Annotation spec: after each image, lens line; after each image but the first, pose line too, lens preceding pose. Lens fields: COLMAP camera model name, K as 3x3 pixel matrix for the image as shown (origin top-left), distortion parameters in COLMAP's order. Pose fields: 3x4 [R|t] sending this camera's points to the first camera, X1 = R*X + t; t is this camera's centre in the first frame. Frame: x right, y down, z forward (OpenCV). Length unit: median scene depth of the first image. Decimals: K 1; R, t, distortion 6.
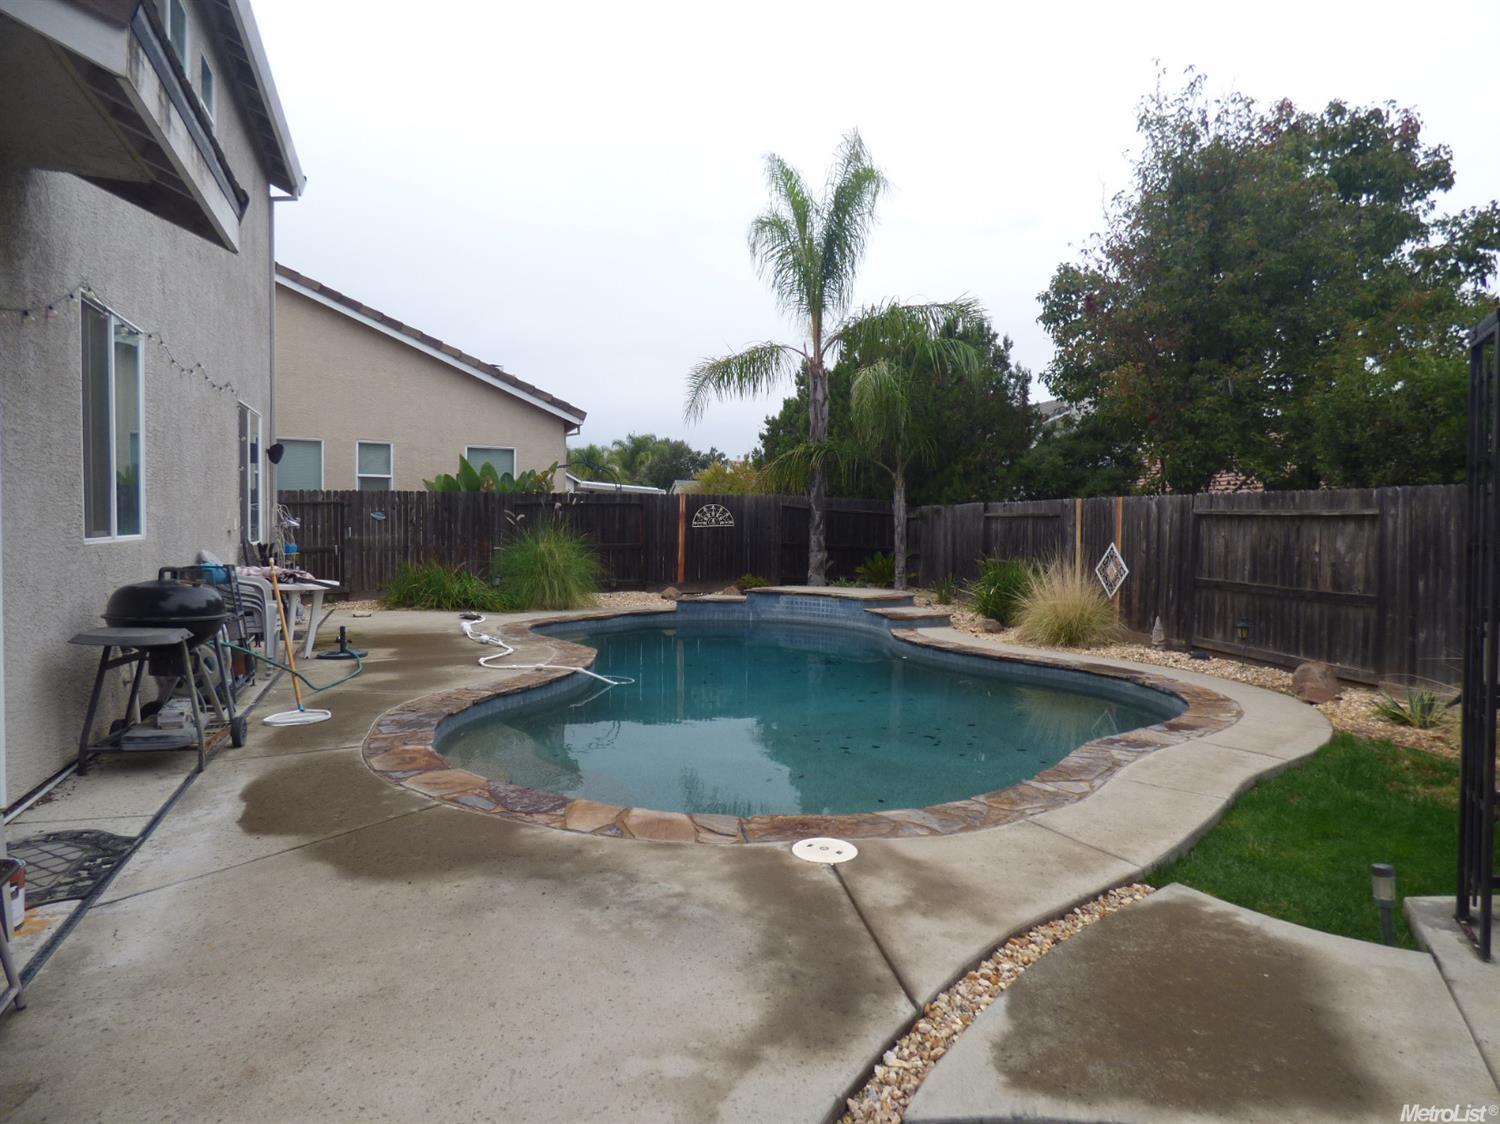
lens RADIAL K [[898.9, 0, 714.0], [0, 898.9, 559.5], [0, 0, 1]] dist [0.002017, -0.057336]
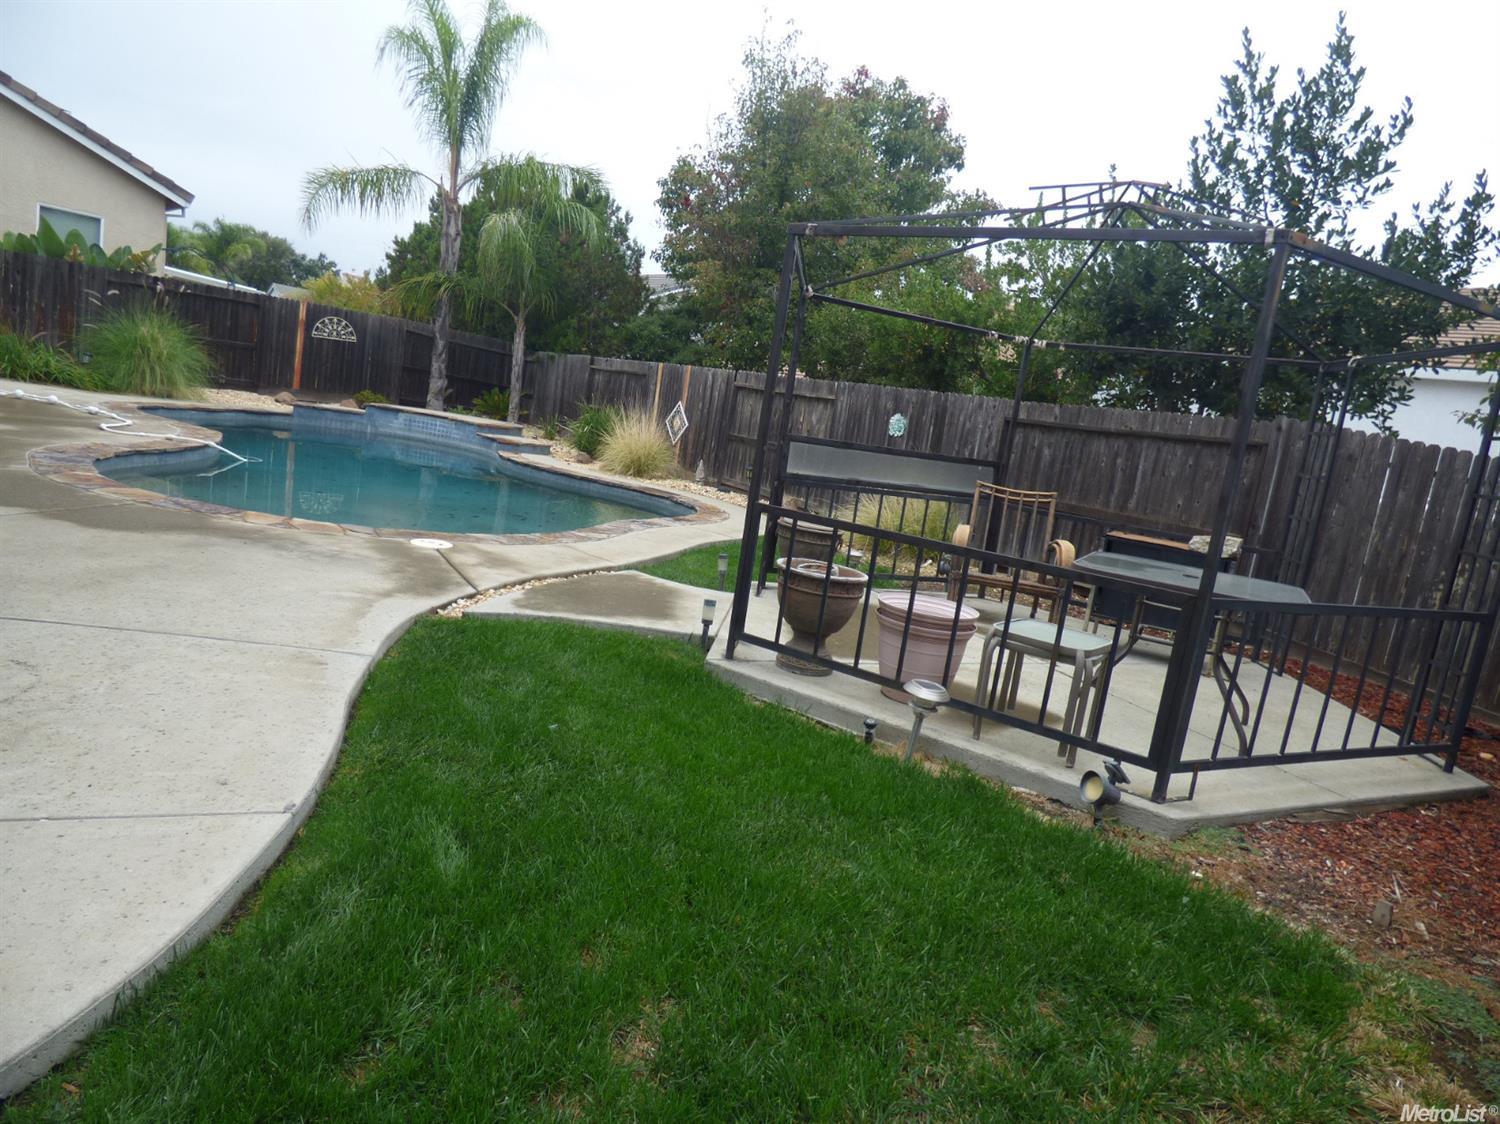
lens RADIAL K [[910.1, 0, 750.0], [0, 910.1, 562.0], [0, 0, 1]] dist [-0.004503, 0.000189]
pose [[0.895096, 0.055847, 0.442362, -0.022630], [-0.126636, 0.983111, 0.132125, 0.017988], [-0.427512, -0.174283, 0.887051, -0.185638]]
